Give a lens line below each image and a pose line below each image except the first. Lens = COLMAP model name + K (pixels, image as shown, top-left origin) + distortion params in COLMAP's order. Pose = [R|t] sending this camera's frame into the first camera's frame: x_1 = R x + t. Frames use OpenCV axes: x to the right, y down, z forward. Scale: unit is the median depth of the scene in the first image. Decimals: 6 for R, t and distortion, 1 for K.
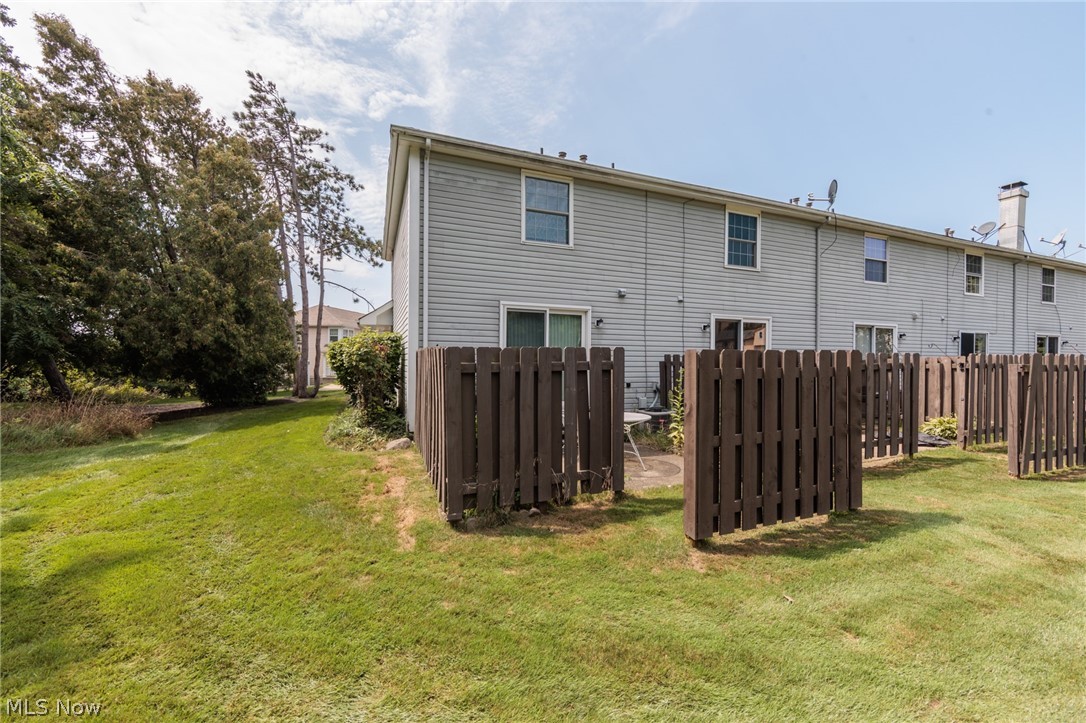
lens RADIAL K [[425.0, 0, 544.9], [0, 425.0, 359.7], [0, 0, 1]] dist [-0.000600, -0.000082]
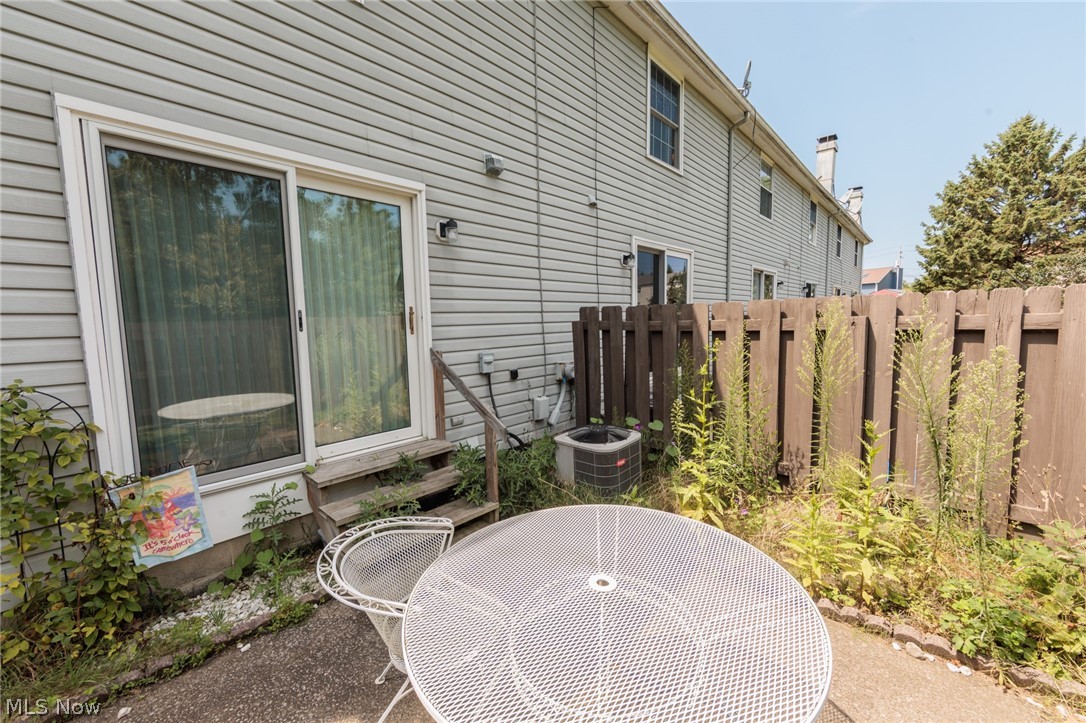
lens RADIAL K [[425.0, 0, 544.9], [0, 425.0, 359.7], [0, 0, 1]] dist [-0.000600, -0.000082]
pose [[0.902628, -0.068370, 0.424956, 0.030663], [0.029613, 0.994828, 0.097157, -0.000705], [-0.429401, -0.075112, 0.899985, 0.560879]]
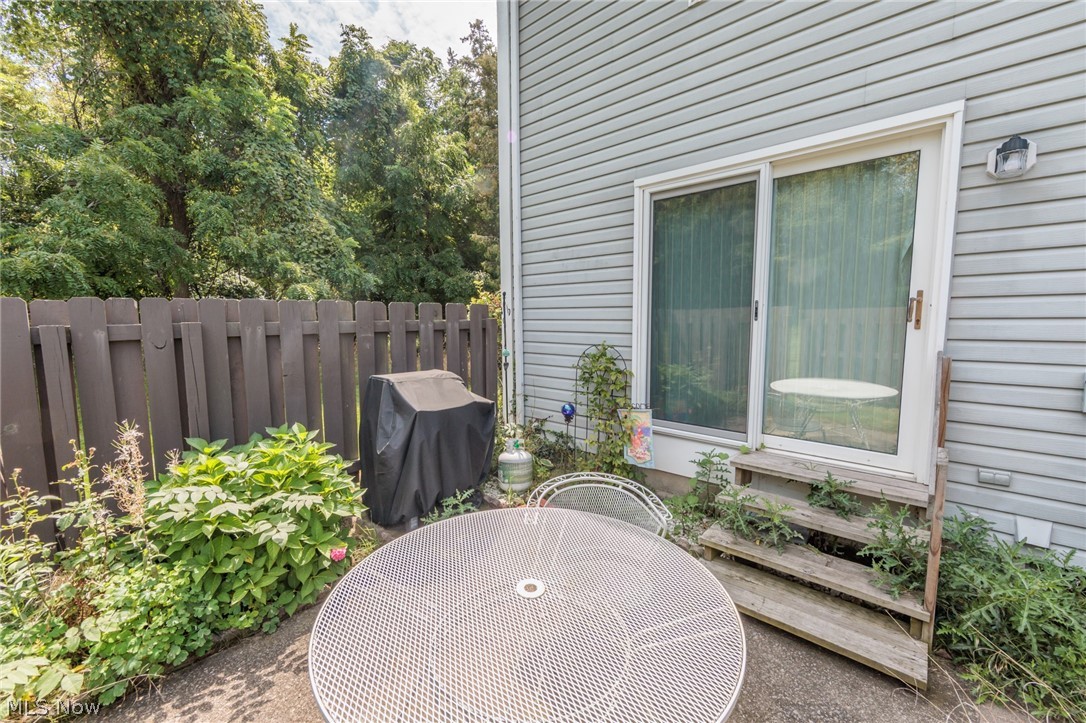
lens RADIAL K [[437.2, 0, 546.9], [0, 437.2, 361.2], [0, 0, 1]] dist [-0.000739, -0.000118]
pose [[0.439969, 0.078424, -0.894582, 0.230518], [0.013740, 0.995475, 0.094026, 0.000837], [0.897908, -0.053660, 0.436900, 0.622301]]
